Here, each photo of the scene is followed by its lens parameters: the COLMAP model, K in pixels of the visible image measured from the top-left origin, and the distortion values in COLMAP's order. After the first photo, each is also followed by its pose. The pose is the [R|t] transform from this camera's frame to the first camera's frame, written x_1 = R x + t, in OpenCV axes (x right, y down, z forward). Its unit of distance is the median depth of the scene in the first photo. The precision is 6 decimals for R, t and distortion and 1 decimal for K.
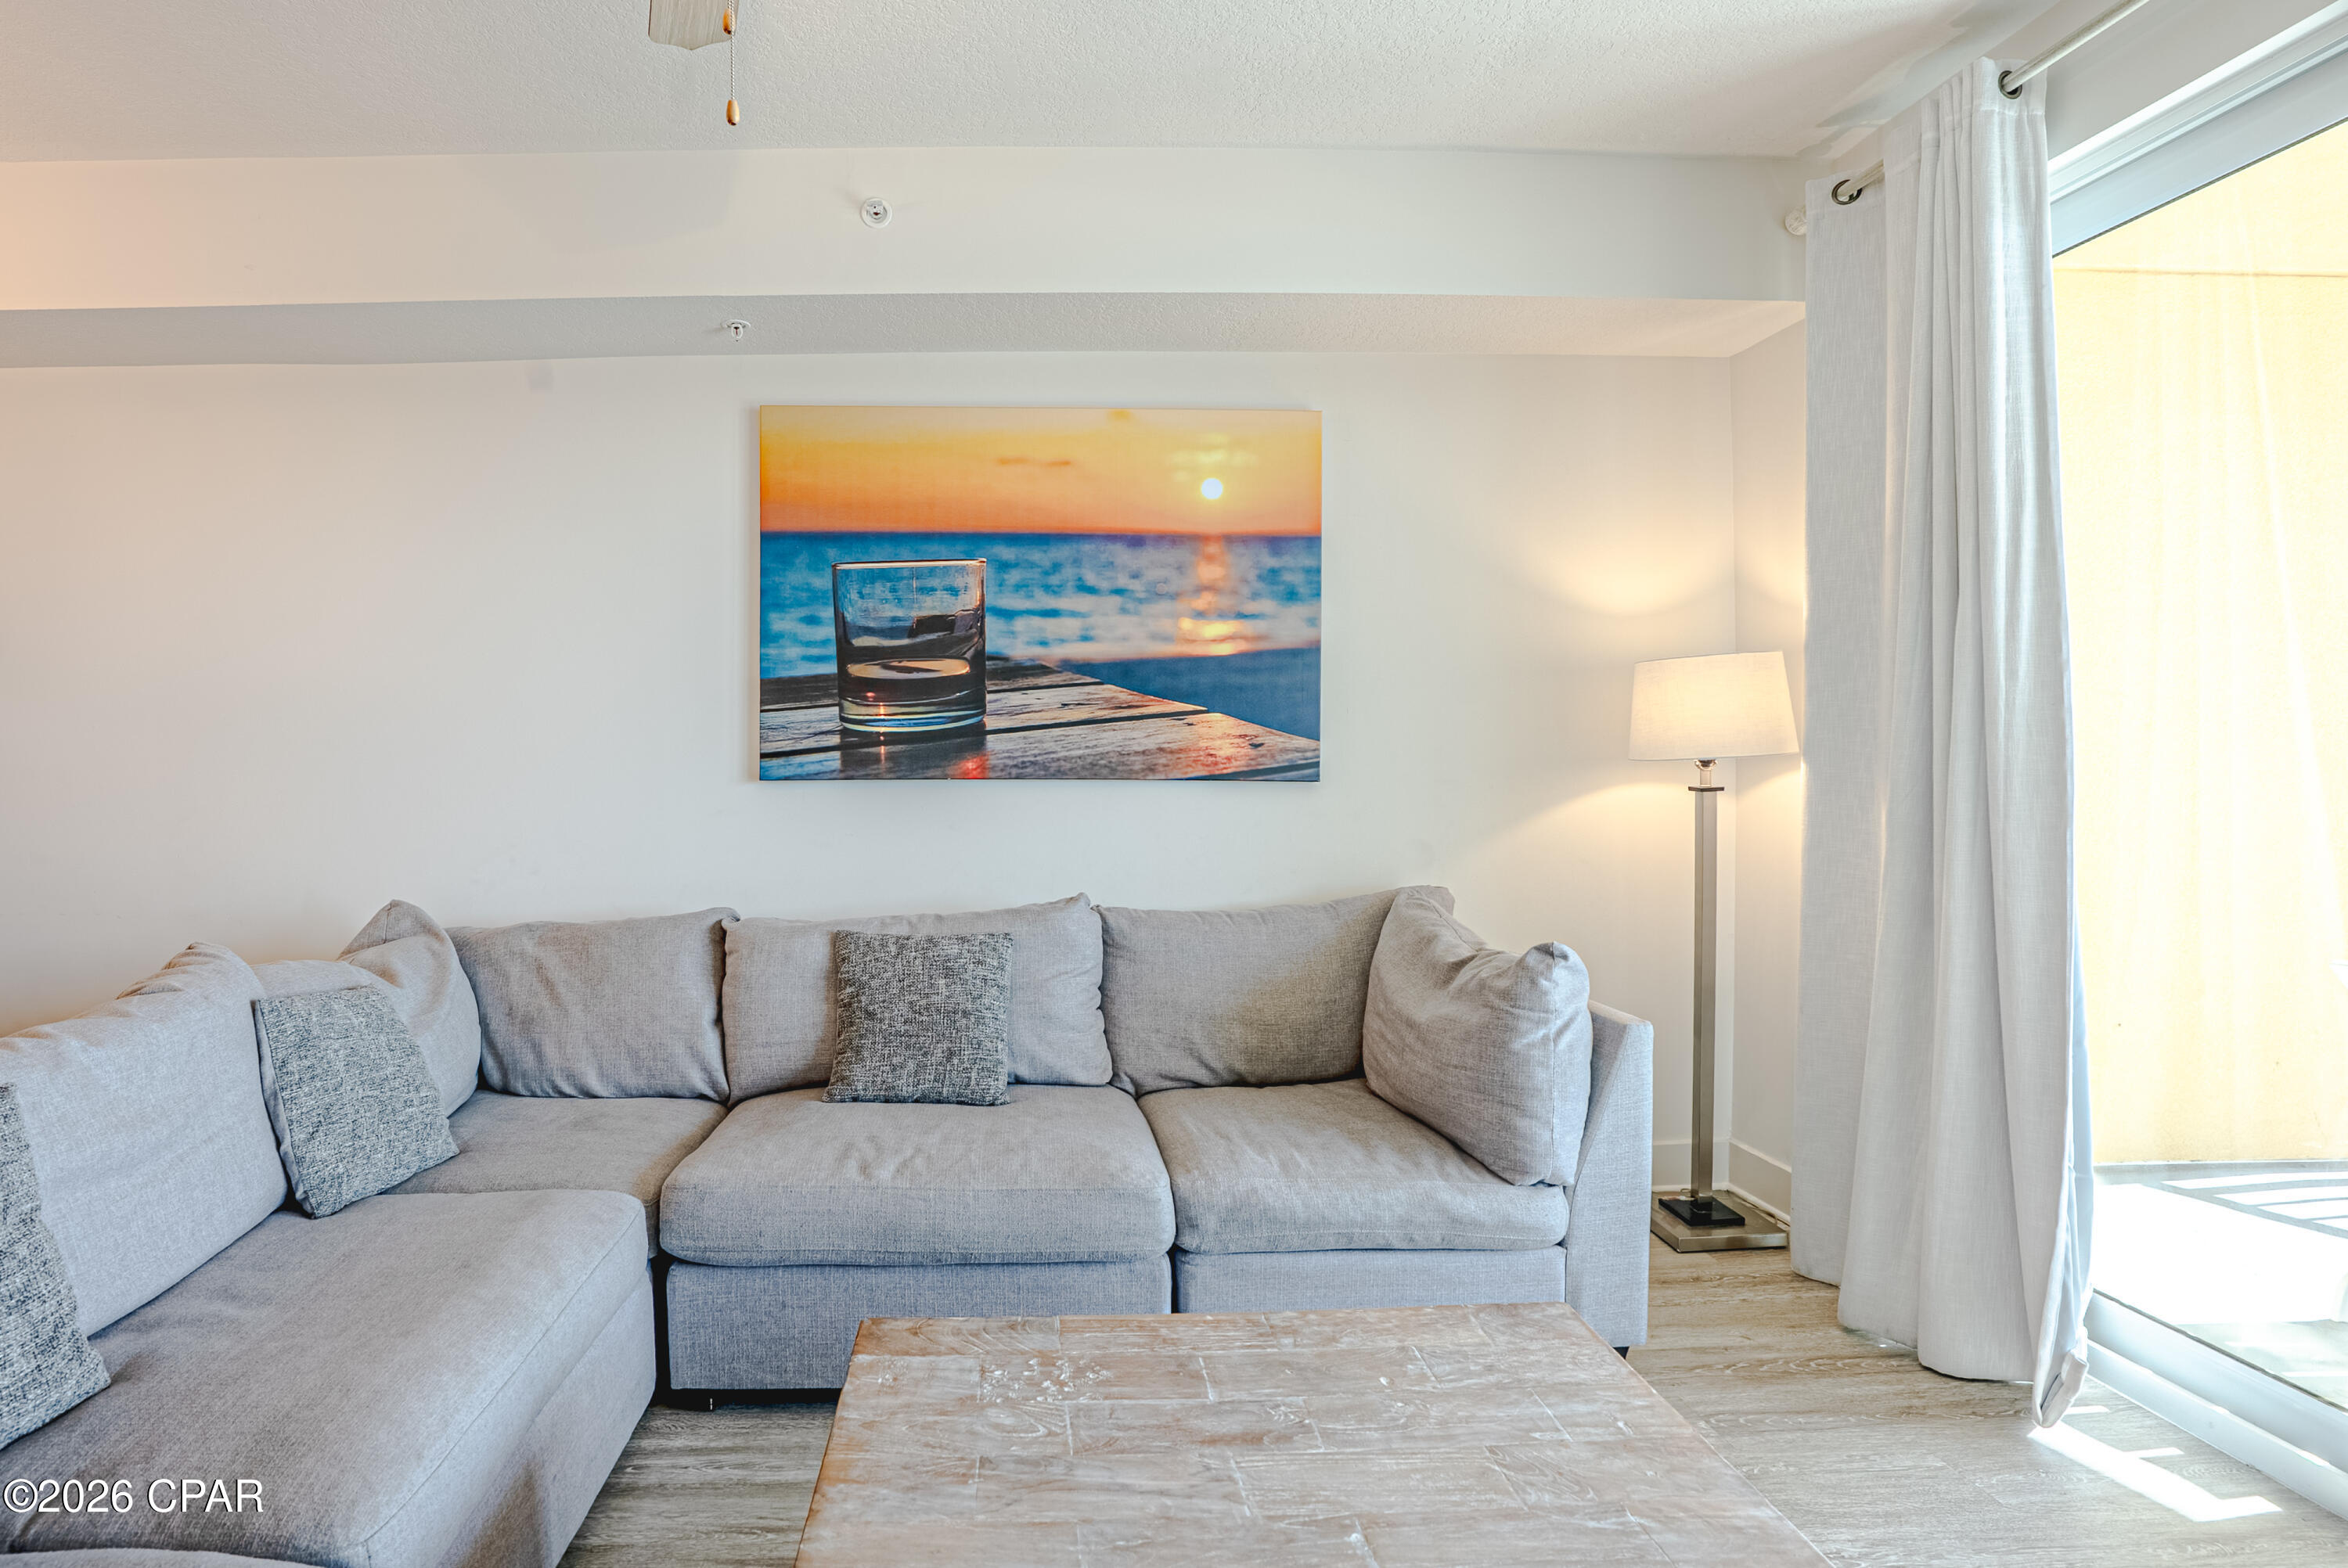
lens RADIAL K [[1164.2, 0, 995.5], [0, 1164.2, 801.2], [0, 0, 1]] dist [-0.058737, 0.000348]
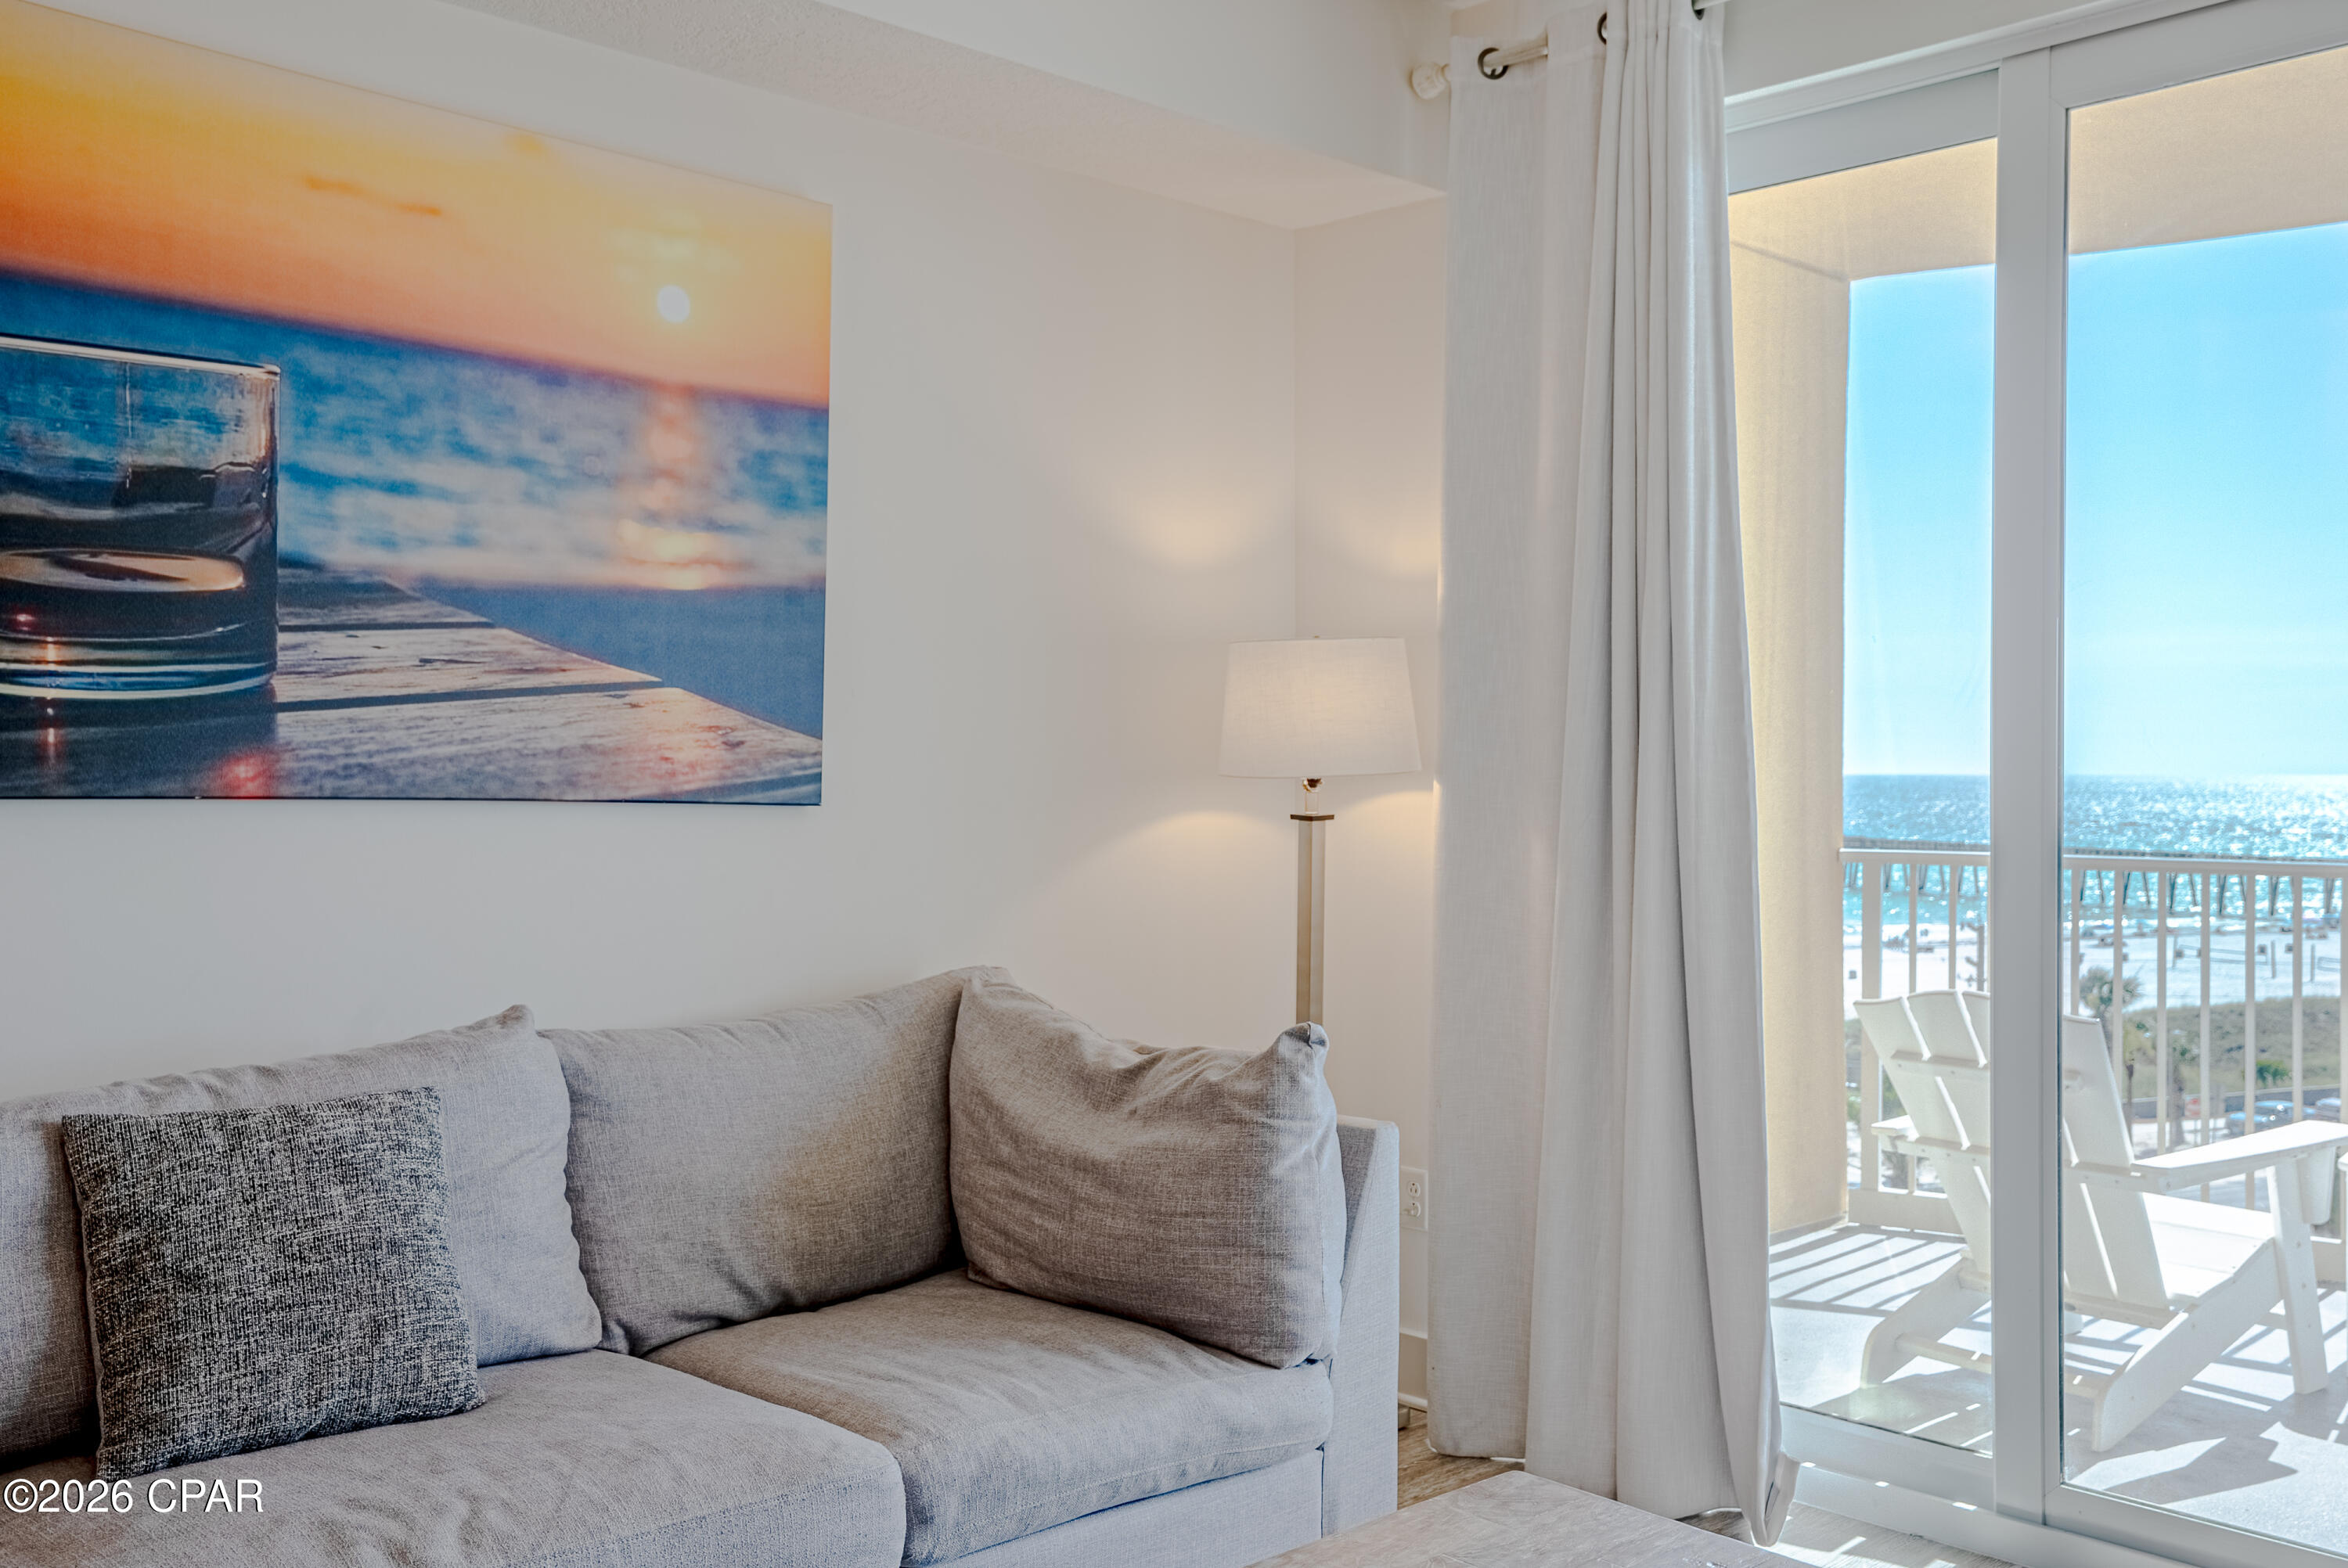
lens RADIAL K [[2153.2, 0, 1174.0], [0, 2153.2, 784.0], [0, 0, 1]] dist [0.023882, 0.098113]
pose [[0.728683, 0.010295, 0.684774, -0.374263], [0.011068, 0.999579, -0.026805, 0.004410], [-0.684762, 0.027111, 0.728262, 0.038073]]
